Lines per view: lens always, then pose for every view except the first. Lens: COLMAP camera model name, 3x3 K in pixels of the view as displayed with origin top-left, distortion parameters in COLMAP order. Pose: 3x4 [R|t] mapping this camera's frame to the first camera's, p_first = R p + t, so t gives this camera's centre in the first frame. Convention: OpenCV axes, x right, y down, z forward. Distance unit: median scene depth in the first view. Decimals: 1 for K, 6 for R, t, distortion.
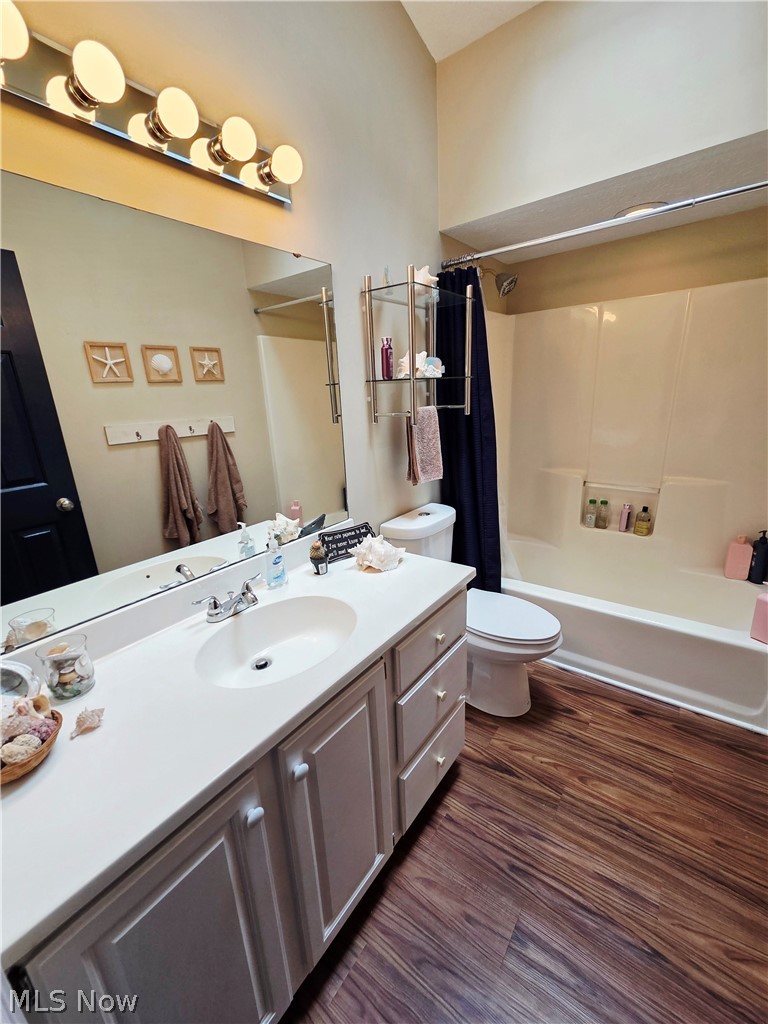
lens RADIAL K [[419.8, 0, 381.5], [0, 419.8, 515.2], [0, 0, 1]] dist [0.003977, -0.000494]
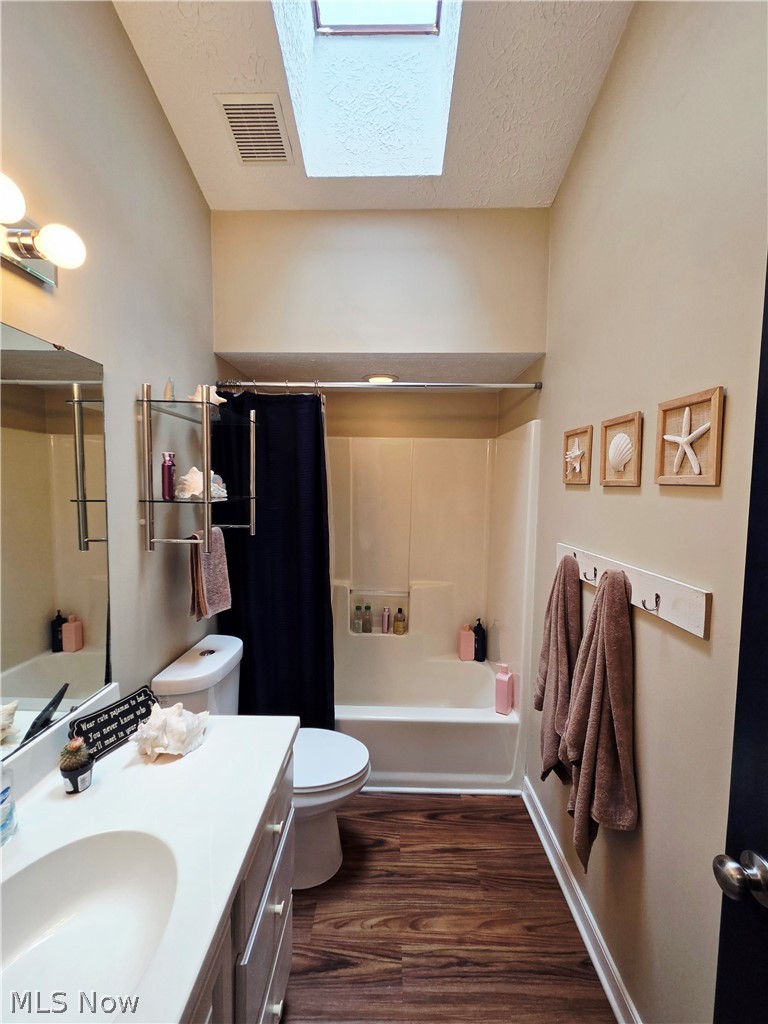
lens RADIAL K [[419.8, 0, 383.6], [0, 419.8, 514.1], [0, 0, 1]] dist [0.003977, -0.000494]
pose [[0.805681, 0.018356, 0.592065, -0.134765], [0.118033, 0.974501, -0.190832, -0.082769], [-0.580471, 0.223633, 0.782970, 0.097670]]
